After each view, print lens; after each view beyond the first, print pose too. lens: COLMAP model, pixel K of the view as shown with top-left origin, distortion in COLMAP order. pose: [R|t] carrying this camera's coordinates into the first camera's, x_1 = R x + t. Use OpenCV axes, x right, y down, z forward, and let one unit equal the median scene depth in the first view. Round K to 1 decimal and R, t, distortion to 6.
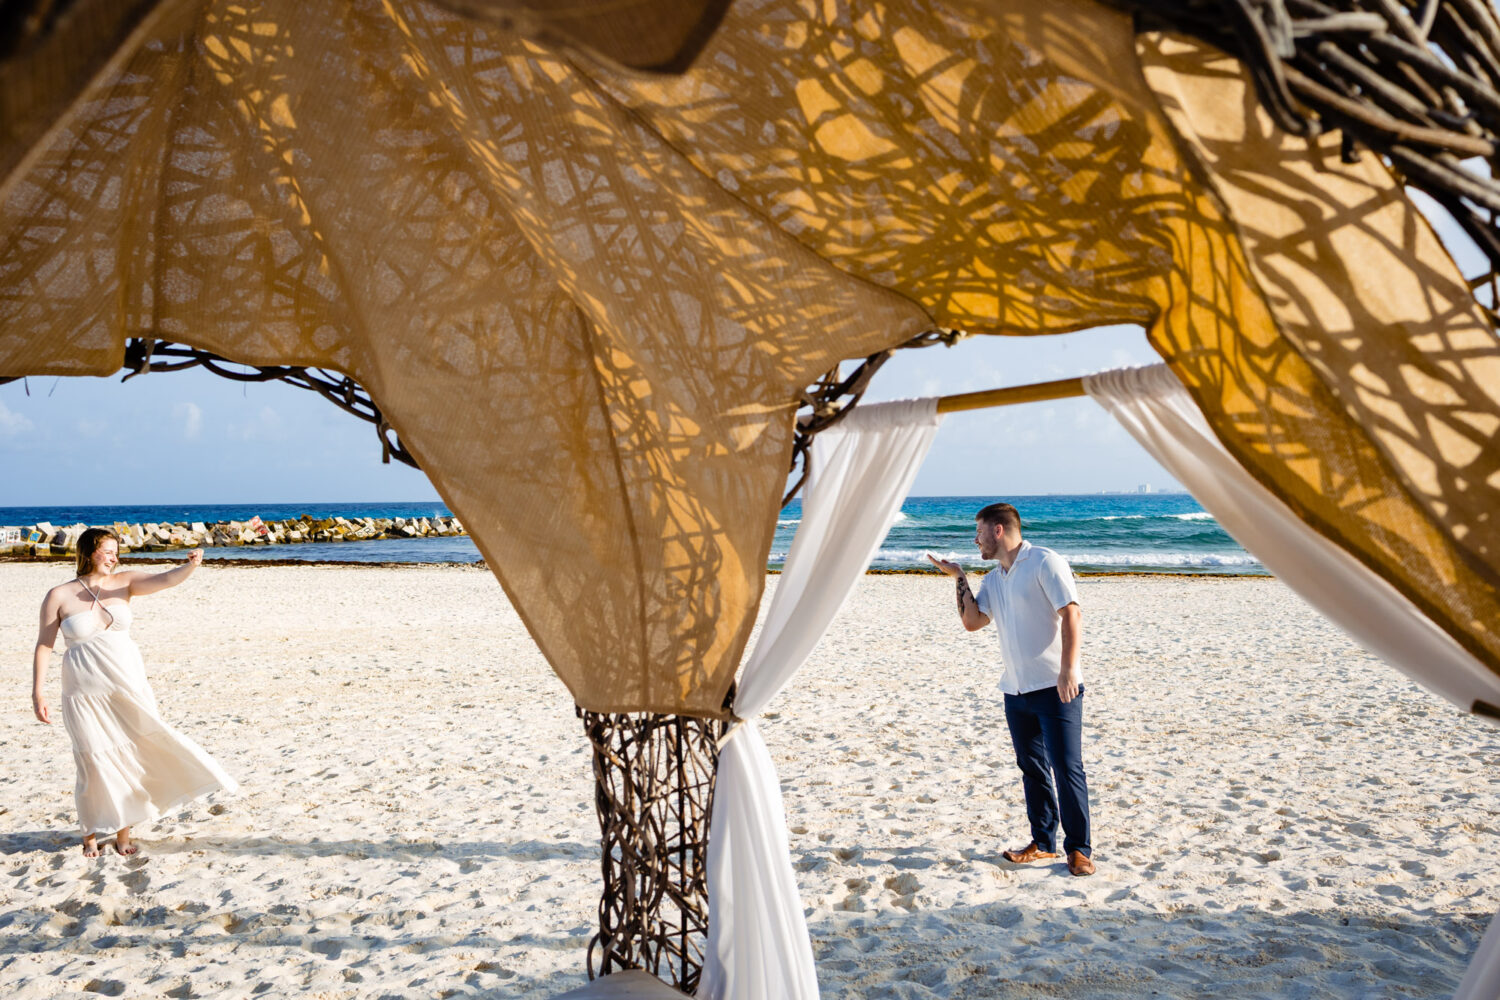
lens RADIAL K [[1574.1, 0, 788.4], [0, 1574.1, 504.6], [0, 0, 1]] dist [0.008020, 0.006520]
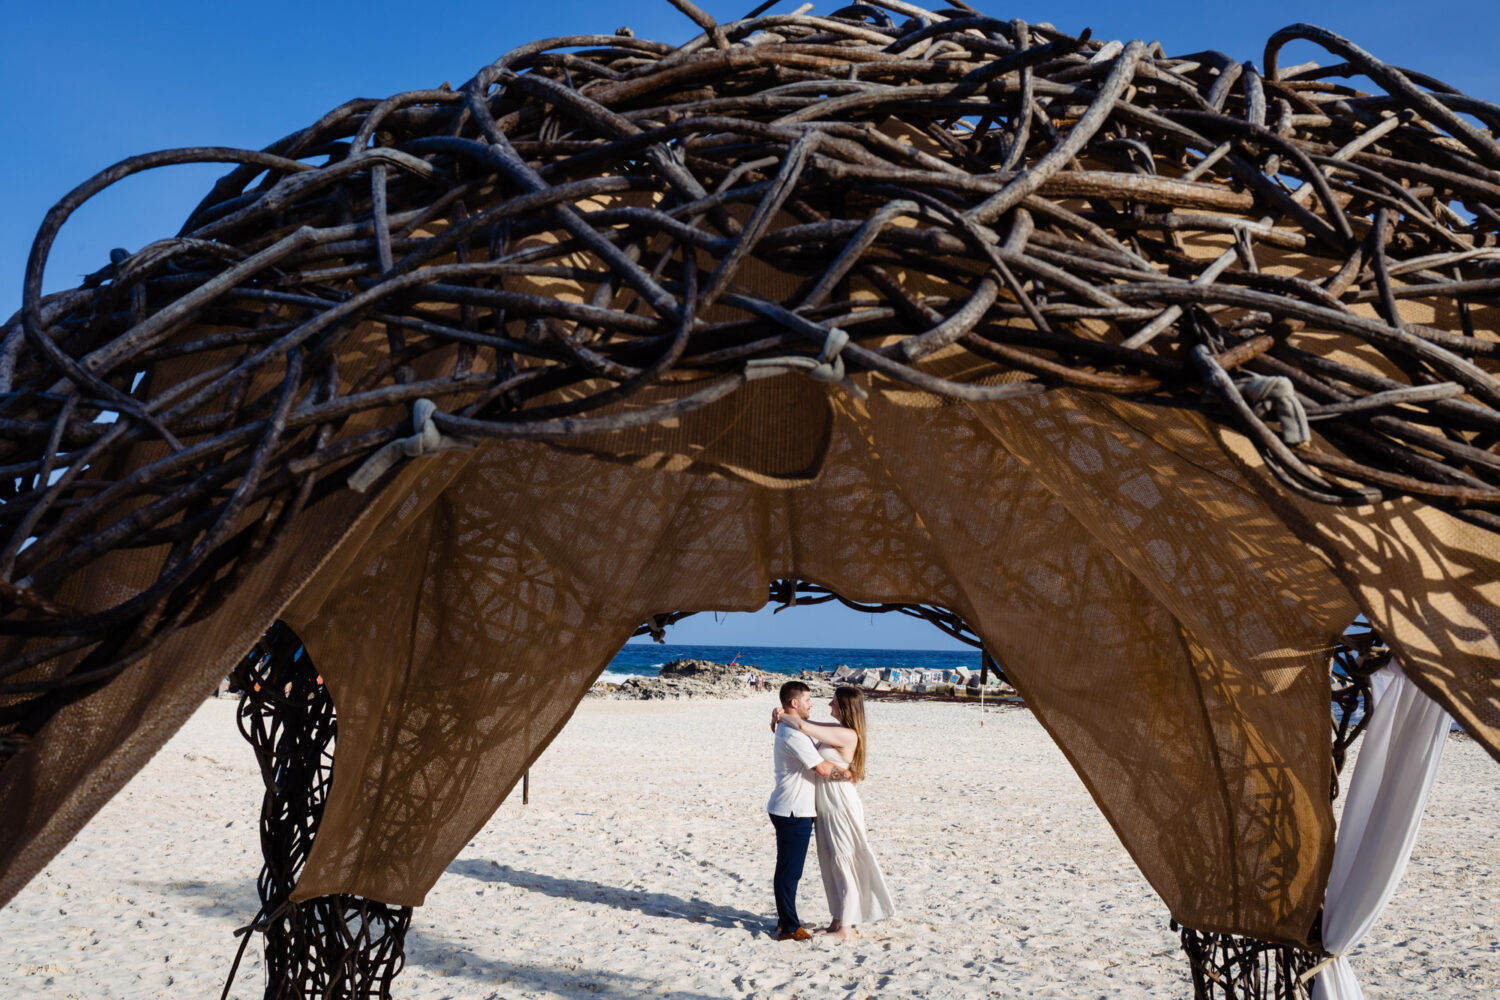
lens RADIAL K [[1526.4, 0, 747.8], [0, 1526.4, 522.5], [0, 0, 1]] dist [0.021483, -0.006489]
pose [[0.833694, -0.015175, -0.552018, 0.197387], [-0.033334, 0.996417, -0.077734, -0.046668], [0.551219, 0.083208, 0.830201, -0.023943]]
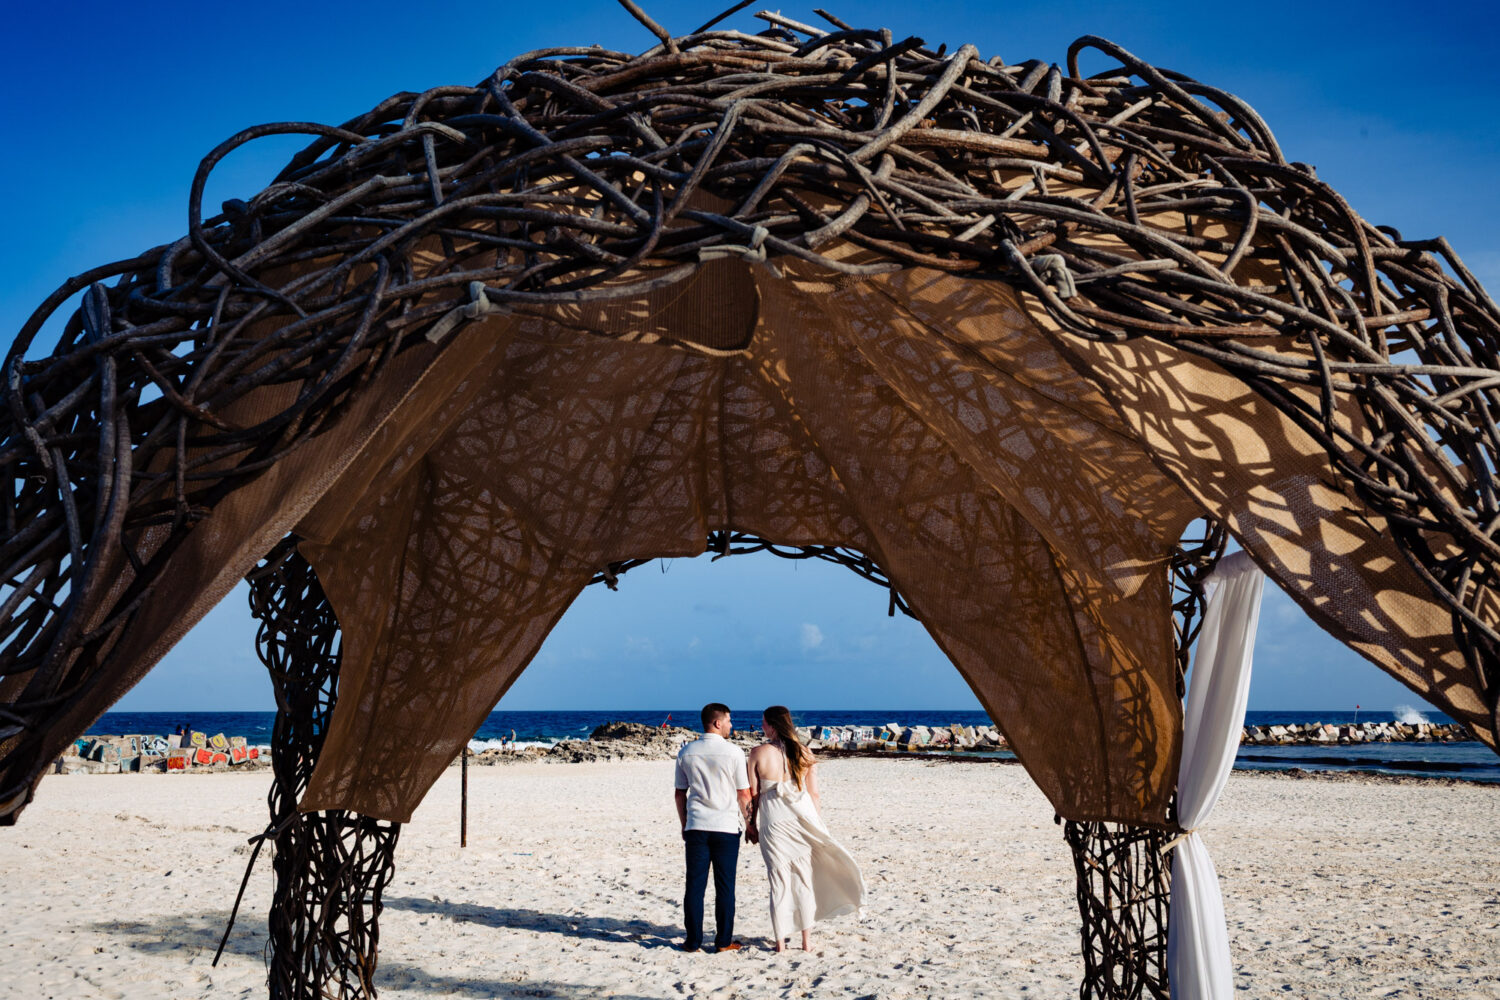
lens RADIAL K [[1530.9, 0, 747.9], [0, 1530.9, 522.1], [0, 0, 1]] dist [-0.005283, 0.028740]
pose [[0.858210, -0.052283, -0.510629, 0.281454], [-0.011001, 0.992697, -0.120131, 0.047227], [0.513181, 0.108714, 0.851367, -0.164837]]
